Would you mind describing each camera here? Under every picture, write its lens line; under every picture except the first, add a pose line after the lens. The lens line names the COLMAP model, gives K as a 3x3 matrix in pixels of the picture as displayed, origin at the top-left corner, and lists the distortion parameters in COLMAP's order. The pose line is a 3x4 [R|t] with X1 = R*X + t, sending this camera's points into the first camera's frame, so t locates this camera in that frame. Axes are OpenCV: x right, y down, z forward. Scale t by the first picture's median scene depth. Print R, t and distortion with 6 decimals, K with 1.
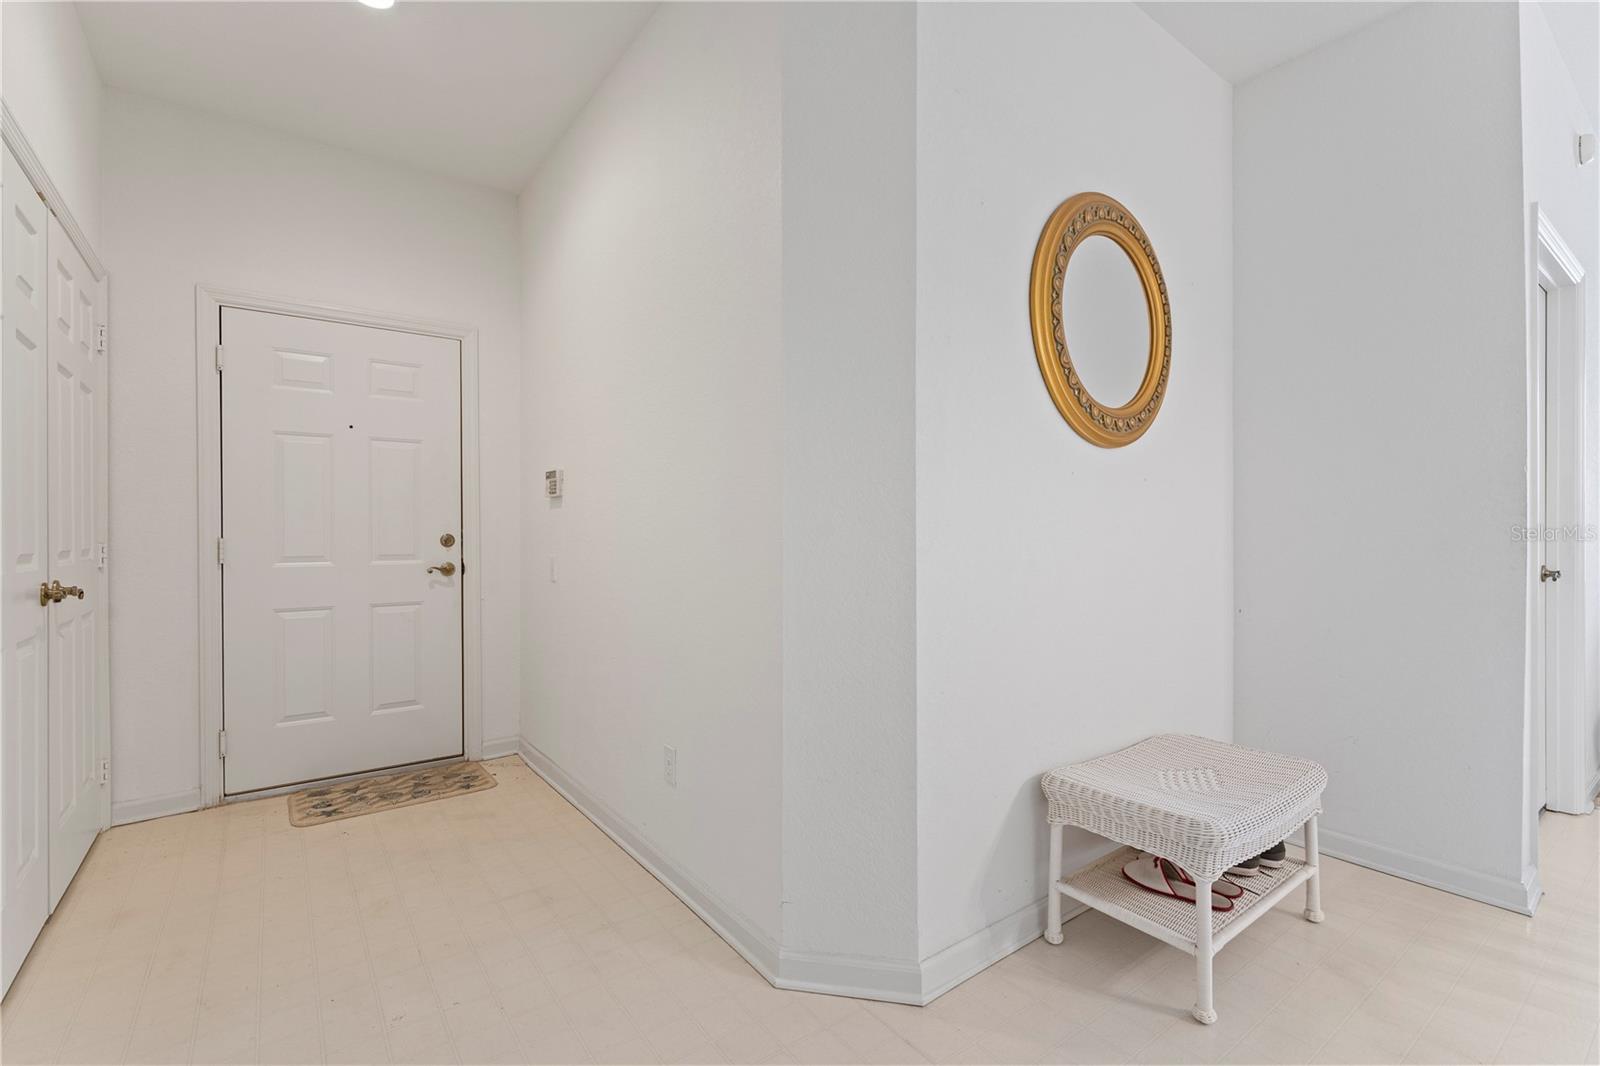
lens RADIAL K [[709.5, 0, 801.5], [0, 709.5, 536.8], [0, 0, 1]] dist [-0.003230, -0.000516]
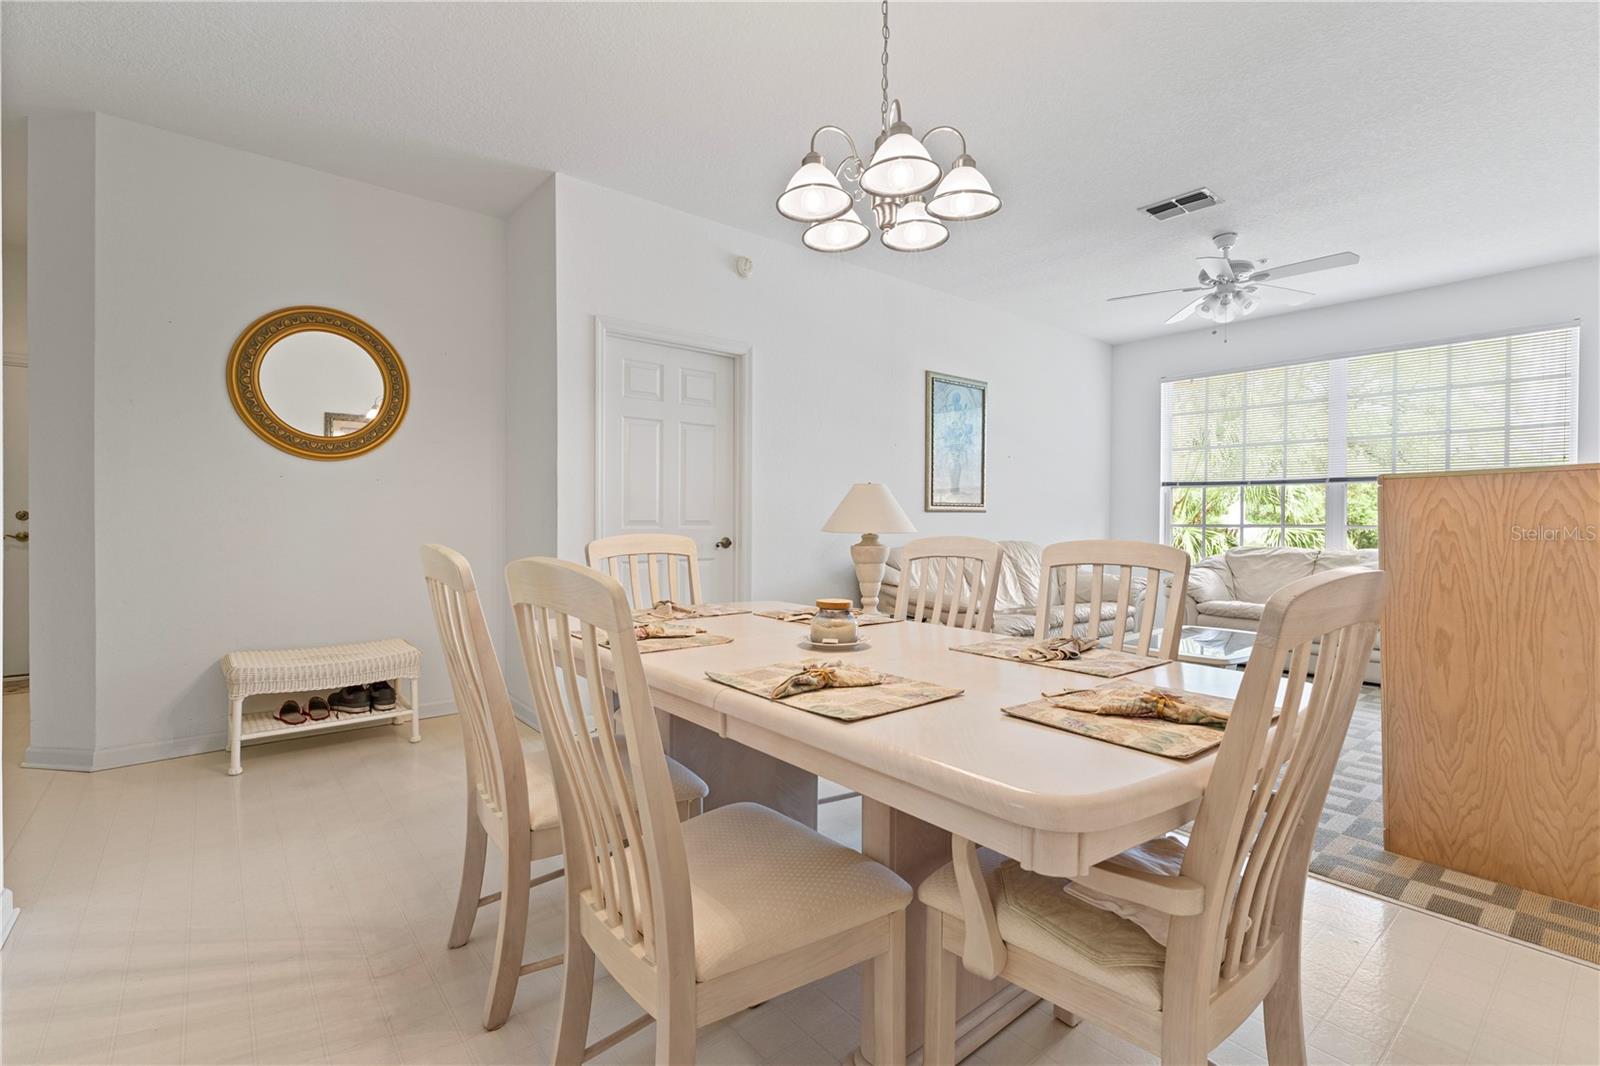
lens RADIAL K [[723.9, 0, 801.9], [0, 723.9, 524.9], [0, 0, 1]] dist [0.002789, 0.000289]
pose [[0.998594, 0.010758, 0.051912, 1.081789], [-0.011099, 0.999919, 0.006280, 0.000128], [-0.051840, -0.006847, 0.998632, -0.539086]]
